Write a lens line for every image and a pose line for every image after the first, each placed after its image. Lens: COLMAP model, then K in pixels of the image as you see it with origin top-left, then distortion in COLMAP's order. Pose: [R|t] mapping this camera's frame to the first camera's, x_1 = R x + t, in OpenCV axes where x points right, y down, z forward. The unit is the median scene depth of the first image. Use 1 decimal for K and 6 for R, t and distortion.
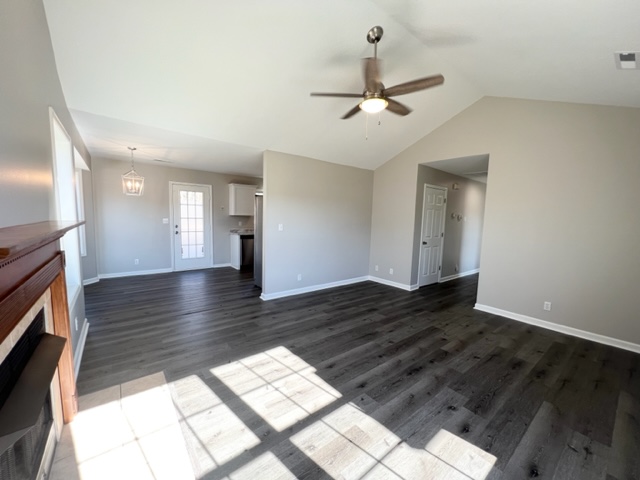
lens RADIAL K [[257.2, 0, 321.9], [0, 257.2, 236.6], [0, 0, 1]] dist [-0.002834, 0.001782]
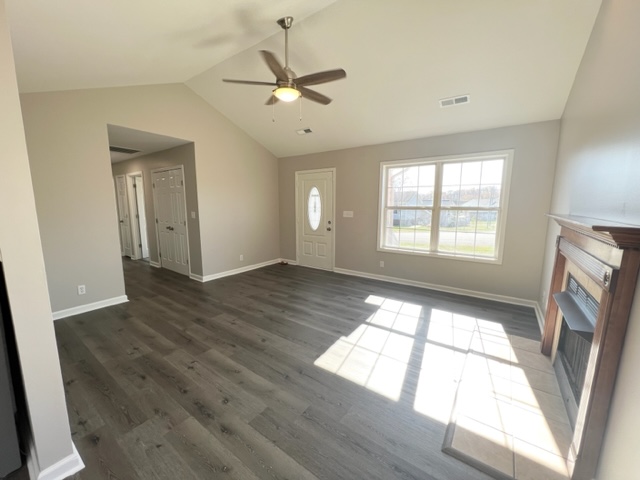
lens RADIAL K [[257.2, 0, 319.5], [0, 257.2, 239.3], [0, 0, 1]] dist [-0.002834, 0.001782]
pose [[-0.267219, -0.164725, 0.949452, -0.772048], [0.062709, 0.980220, 0.187712, -0.108561], [-0.961593, 0.109700, -0.251603, 1.033324]]
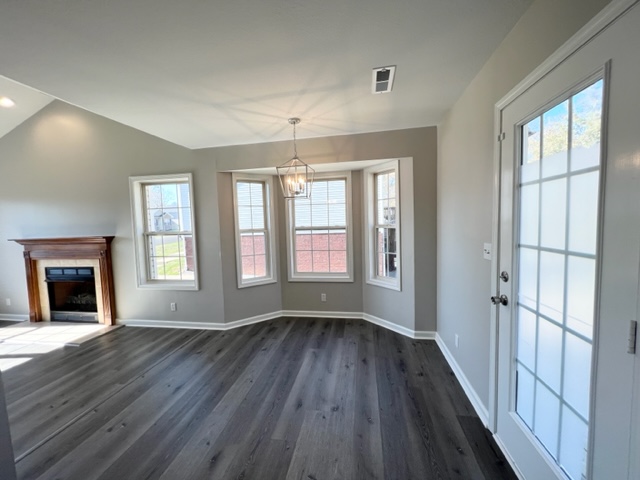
lens RADIAL K [[257.2, 0, 322.9], [0, 257.2, 245.3], [0, 0, 1]] dist [-0.002834, 0.001782]
pose [[-0.751220, 0.054846, -0.657769, -0.516544], [-0.040867, 0.990765, 0.129285, -0.185829], [0.658785, 0.124003, -0.742041, 2.071508]]
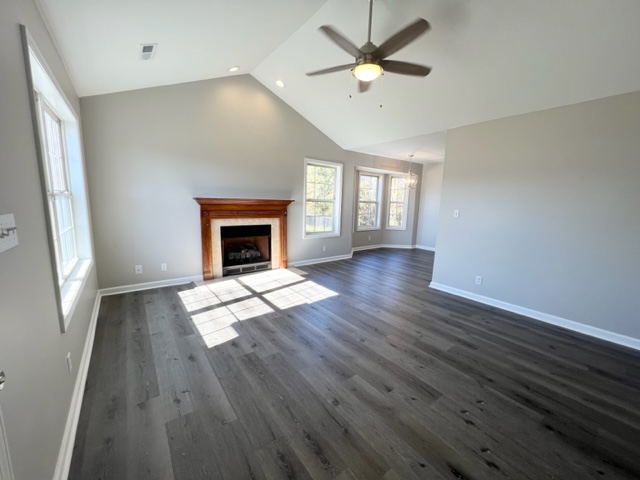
lens RADIAL K [[257.2, 0, 319.4], [0, 257.2, 243.2], [0, 0, 1]] dist [-0.002834, 0.001782]
pose [[-0.031855, 0.134360, -0.990420, 1.017848], [-0.105543, 0.984931, 0.137010, -0.011128], [0.993904, 0.108896, -0.017194, 0.787340]]
